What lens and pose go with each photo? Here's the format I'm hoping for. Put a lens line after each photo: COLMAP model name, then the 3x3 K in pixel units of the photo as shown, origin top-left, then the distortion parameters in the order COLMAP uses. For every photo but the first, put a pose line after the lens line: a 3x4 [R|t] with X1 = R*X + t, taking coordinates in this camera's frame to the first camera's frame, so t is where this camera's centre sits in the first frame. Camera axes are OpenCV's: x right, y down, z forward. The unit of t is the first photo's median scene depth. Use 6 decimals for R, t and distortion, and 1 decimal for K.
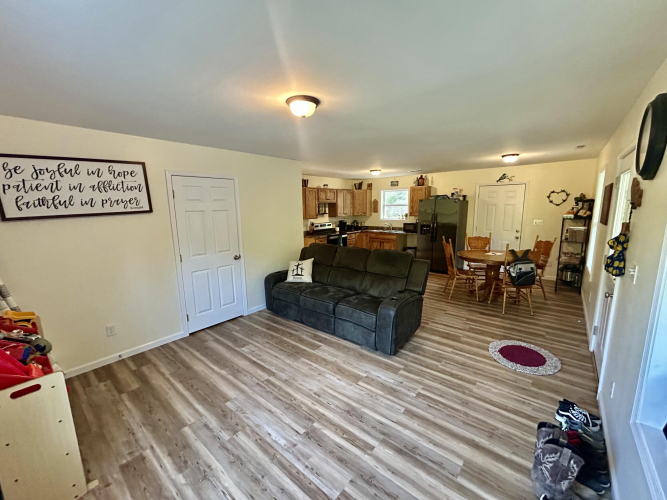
lens RADIAL K [[271.6, 0, 333.2], [0, 271.6, 251.5], [0, 0, 1]] dist [-0.003601, 0.000801]
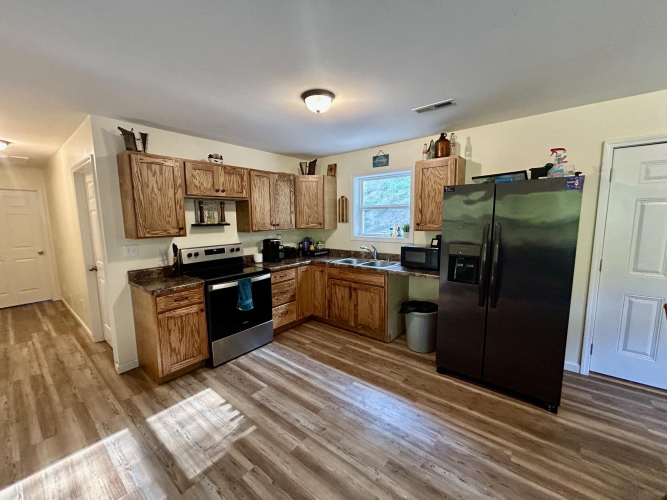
lens RADIAL K [[271.6, 0, 333.3], [0, 271.6, 251.4], [0, 0, 1]] dist [-0.003601, 0.000801]
pose [[0.999823, -0.001240, 0.018759, 0.286650], [0.002037, 0.999093, -0.042527, -0.157616], [-0.018689, 0.042558, 0.998919, 1.147187]]
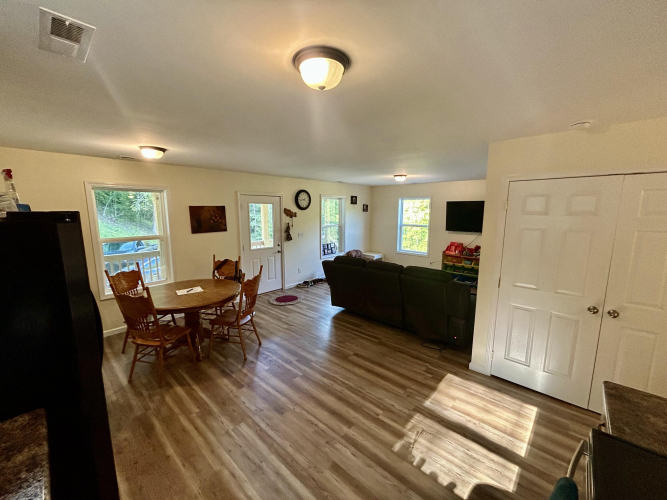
lens RADIAL K [[271.6, 0, 333.1], [0, 271.6, 249.9], [0, 0, 1]] dist [-0.003601, 0.000801]
pose [[-0.999013, 0.008344, 0.043636, 0.237765], [0.021358, 0.951460, 0.307031, -0.390773], [-0.038956, 0.307660, -0.950699, 2.103561]]
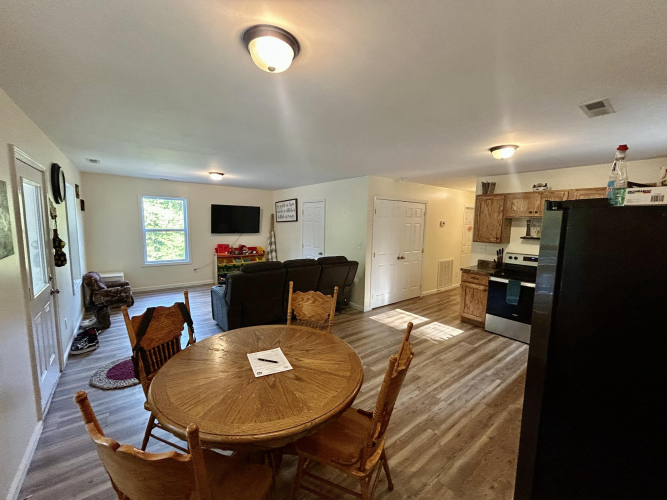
lens RADIAL K [[271.6, 0, 331.4], [0, 271.6, 252.0], [0, 0, 1]] dist [-0.003601, 0.000801]
pose [[-0.209687, 0.123680, -0.969915, 1.162919], [-0.178493, 0.970457, 0.162337, -0.257318], [0.961338, 0.207163, -0.181416, 1.434617]]
